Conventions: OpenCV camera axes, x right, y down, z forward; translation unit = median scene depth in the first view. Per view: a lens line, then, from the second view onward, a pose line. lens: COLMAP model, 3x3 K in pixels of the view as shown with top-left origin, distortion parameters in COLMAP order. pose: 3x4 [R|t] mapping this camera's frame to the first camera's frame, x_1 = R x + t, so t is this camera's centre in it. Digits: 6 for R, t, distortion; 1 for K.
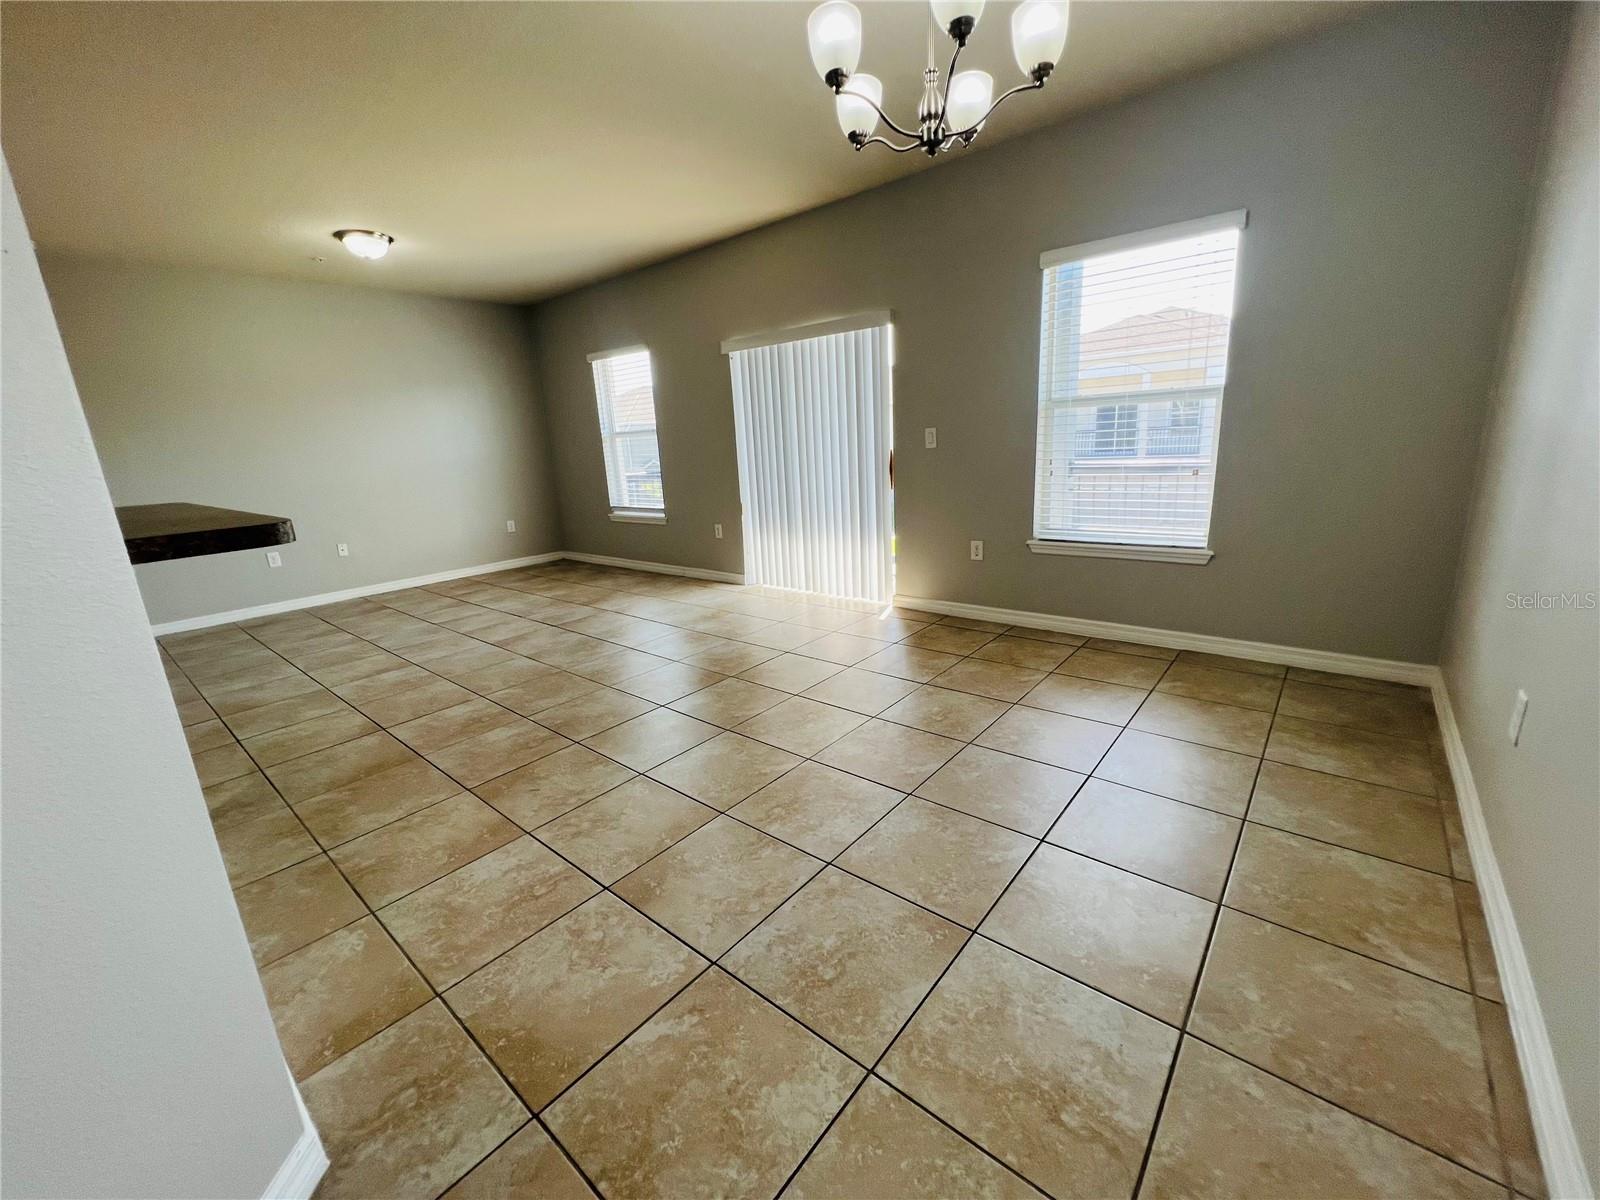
lens RADIAL K [[641.0, 0, 801.9], [0, 641.0, 598.1], [0, 0, 1]] dist [-0.002727, -0.000169]
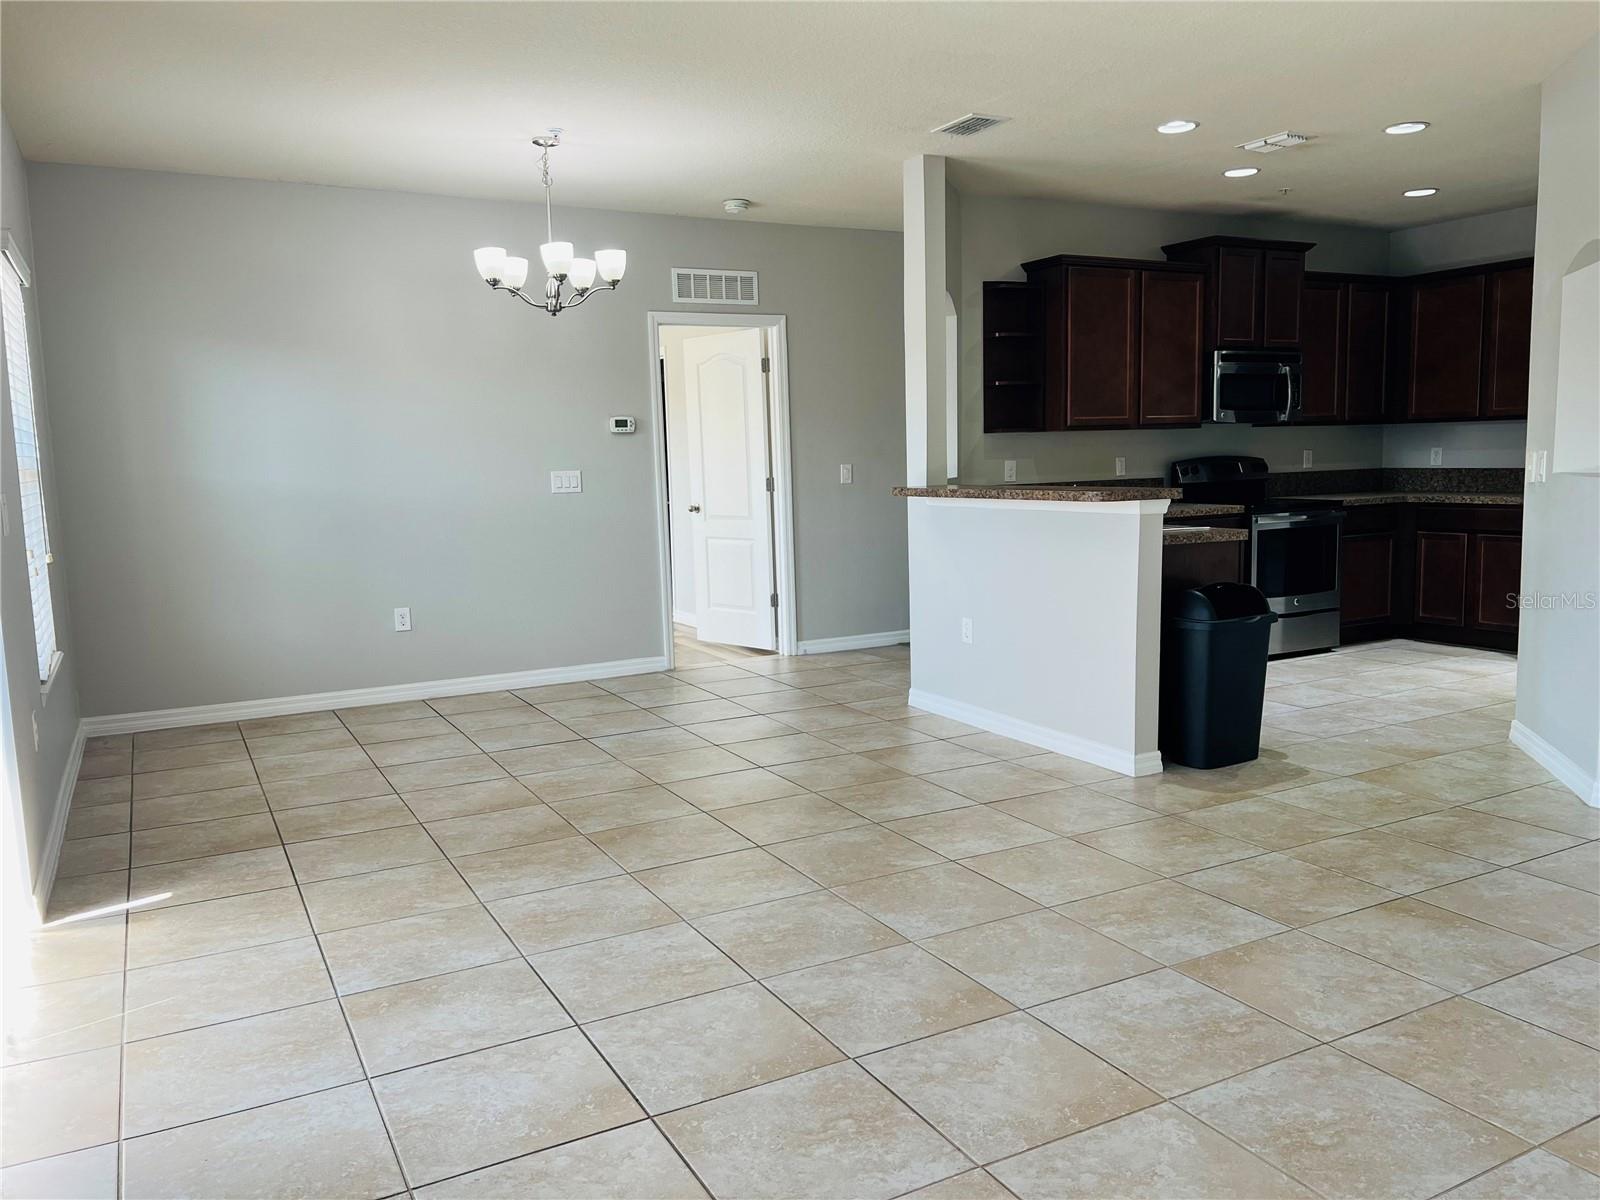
lens RADIAL K [[1209.9, 0, 801.4], [0, 1209.9, 585.9], [0, 0, 1]] dist [0.054974, -0.060170]
pose [[-0.926913, 0.035233, 0.373619, -0.738934], [0.162005, 0.935603, 0.313690, -0.435930], [-0.338507, 0.351291, -0.872930, 1.799551]]
